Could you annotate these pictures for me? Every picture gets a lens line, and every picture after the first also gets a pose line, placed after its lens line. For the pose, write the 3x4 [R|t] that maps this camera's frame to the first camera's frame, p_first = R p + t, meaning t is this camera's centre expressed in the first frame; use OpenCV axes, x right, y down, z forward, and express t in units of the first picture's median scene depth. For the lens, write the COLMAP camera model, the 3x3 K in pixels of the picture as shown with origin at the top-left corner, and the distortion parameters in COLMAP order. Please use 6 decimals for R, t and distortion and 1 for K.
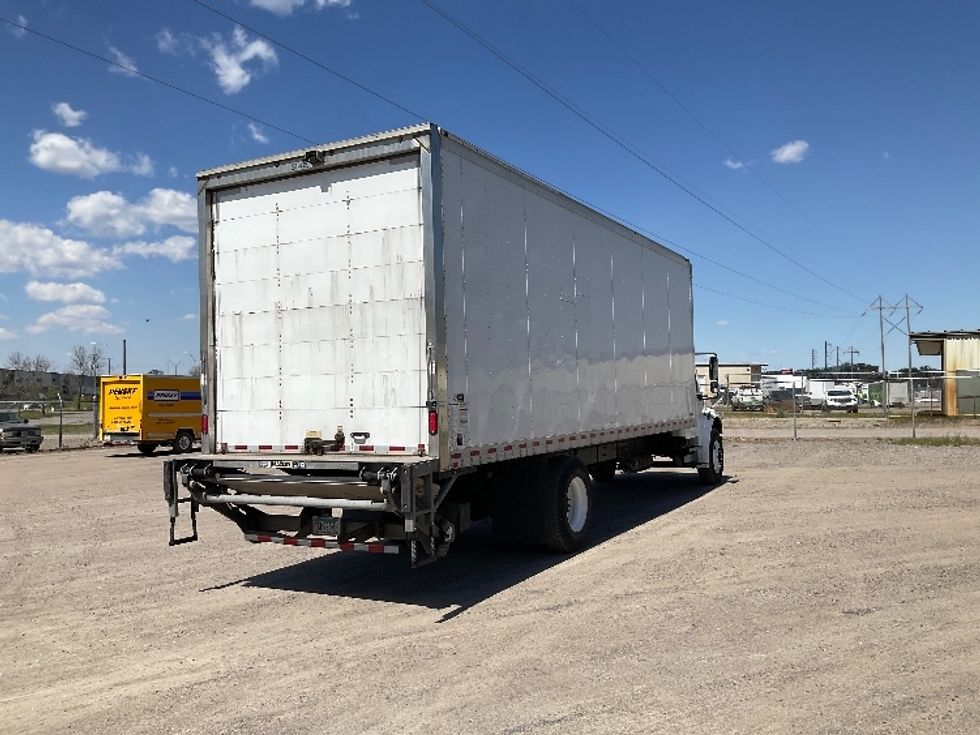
lens RADIAL K [[804.1, 0, 490.0], [0, 804.1, 367.5], [0, 0, 1]] dist [0.107504, -0.205189]
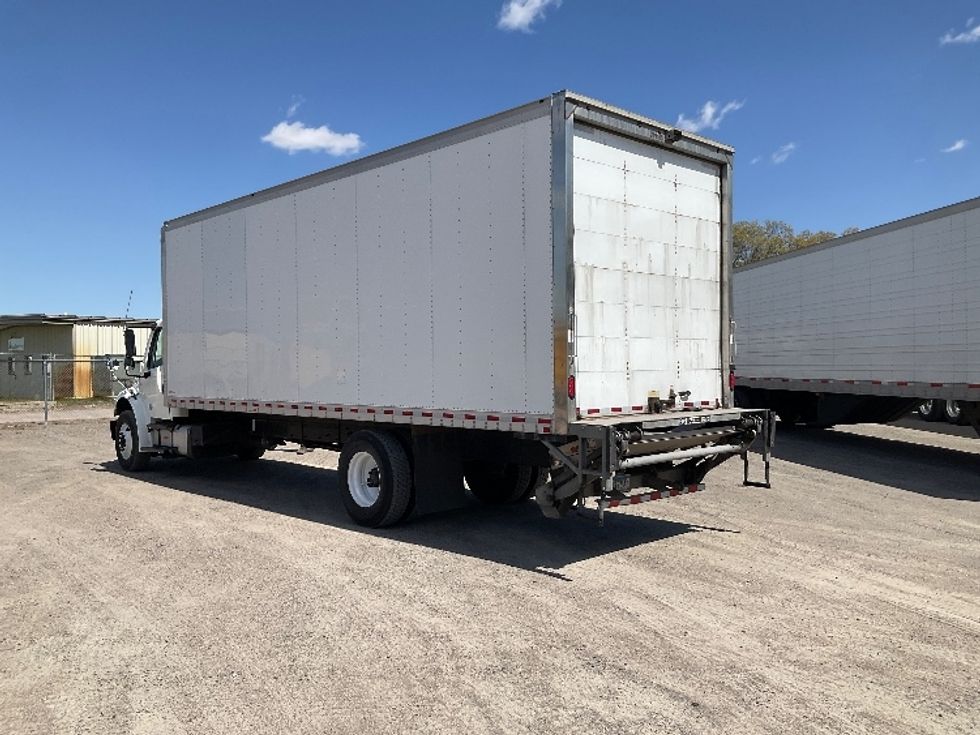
lens RADIAL K [[804.1, 0, 490.0], [0, 804.1, 367.5], [0, 0, 1]] dist [0.107504, -0.205189]
pose [[0.304405, 0.016624, 0.952398, -1.301306], [-0.032412, 0.999449, -0.007085, 0.062426], [-0.951991, -0.028713, 0.304776, 0.889298]]
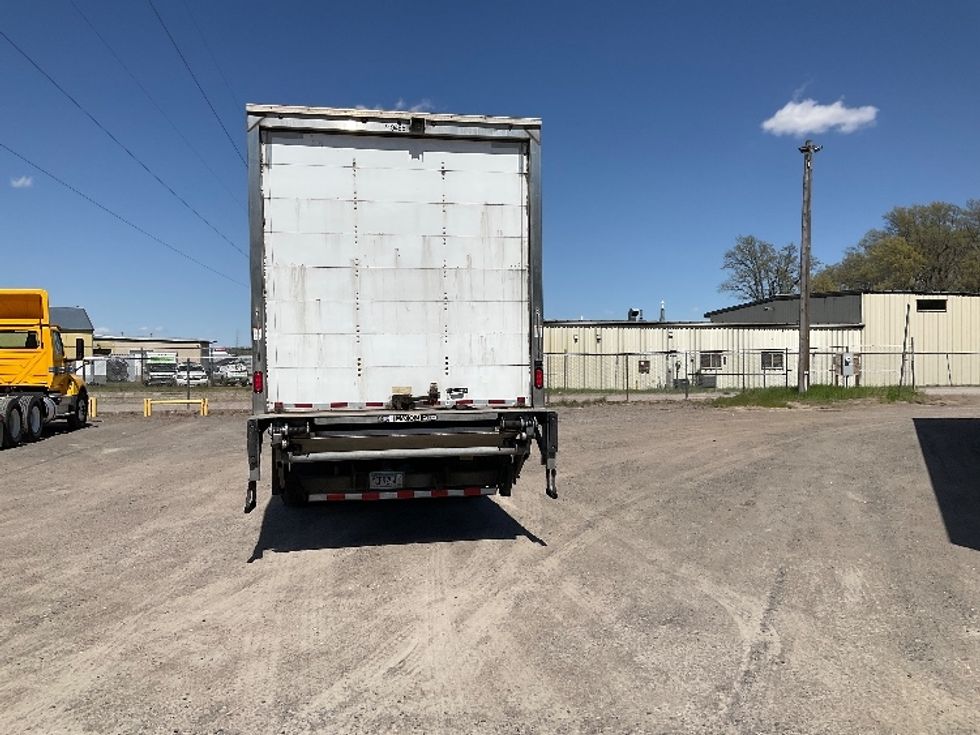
lens RADIAL K [[804.1, 0, 490.0], [0, 804.1, 367.5], [0, 0, 1]] dist [0.107504, -0.205189]
pose [[0.775205, 0.012509, 0.631586, -0.790816], [-0.030280, 0.999390, 0.017372, 0.031507], [-0.630983, -0.032591, 0.775112, 0.126913]]
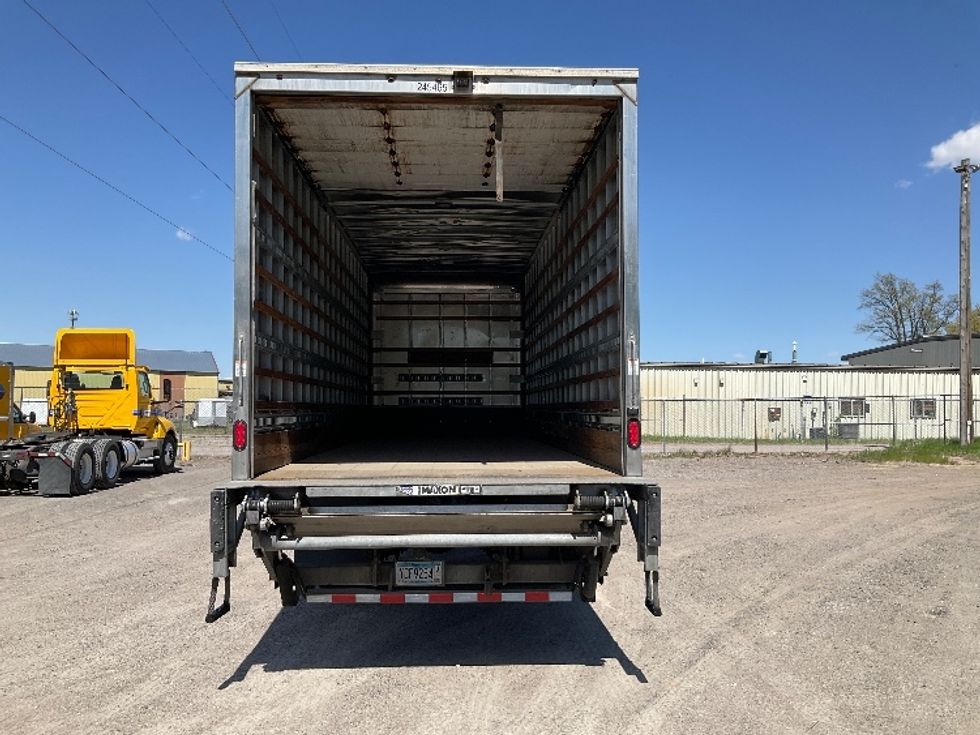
lens RADIAL K [[804.1, 0, 490.0], [0, 804.1, 367.5], [0, 0, 1]] dist [0.107504, -0.205189]
pose [[0.857894, 0.048165, 0.511564, -0.564045], [-0.036830, 0.998800, -0.032275, 0.030308], [-0.512505, 0.008847, 0.858639, 0.341330]]
